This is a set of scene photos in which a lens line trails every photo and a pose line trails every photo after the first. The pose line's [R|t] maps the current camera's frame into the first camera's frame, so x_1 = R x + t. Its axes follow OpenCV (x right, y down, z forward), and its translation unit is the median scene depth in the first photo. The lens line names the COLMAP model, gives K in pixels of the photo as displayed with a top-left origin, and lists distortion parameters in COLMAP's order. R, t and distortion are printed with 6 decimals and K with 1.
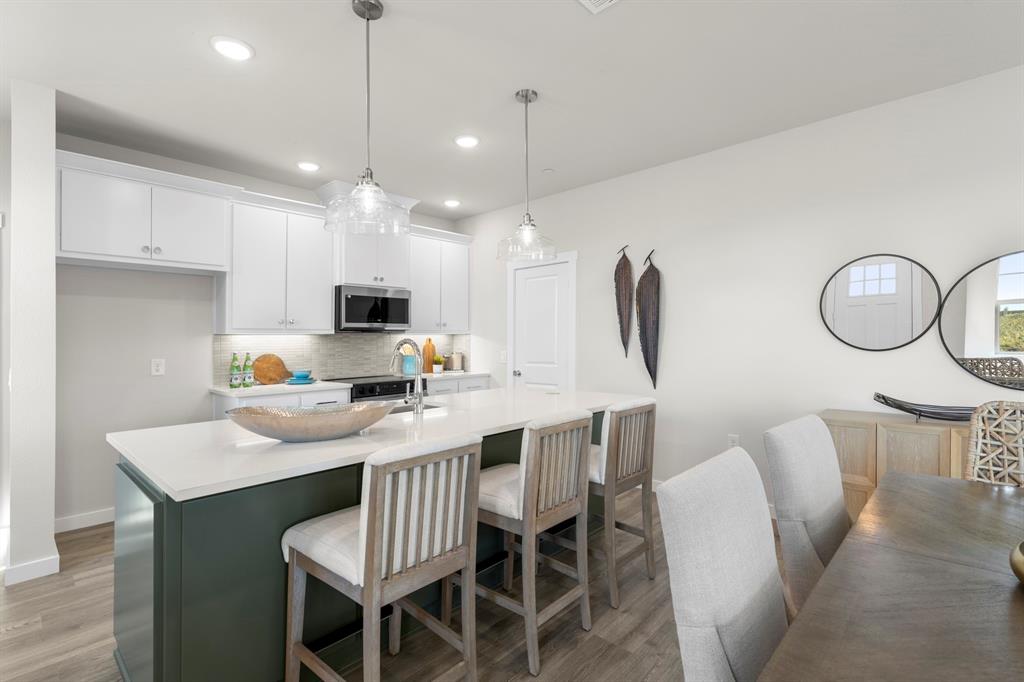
lens RADIAL K [[487.4, 0, 512.0], [0, 487.4, 341.0], [0, 0, 1]] dist [0.002887, 0.000094]
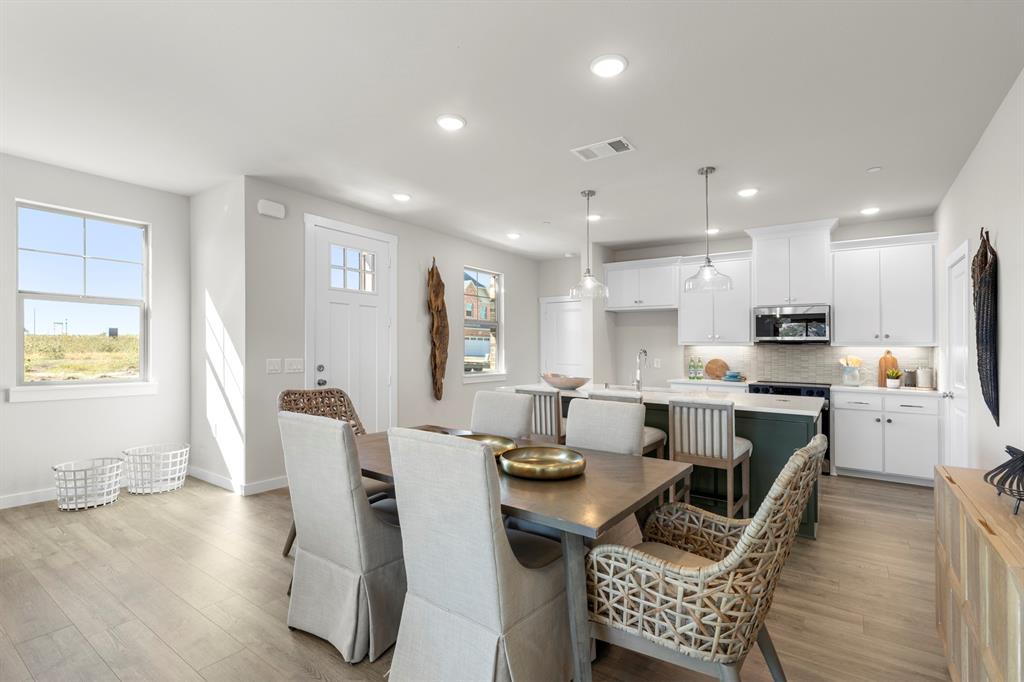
lens RADIAL K [[487.4, 0, 512.0], [0, 487.4, 341.0], [0, 0, 1]] dist [0.002887, 0.000094]
pose [[0.110807, -0.003580, -0.993835, 0.894596], [-0.014296, 0.999884, -0.005196, -0.011268], [0.993739, 0.014783, 0.110743, 0.221944]]
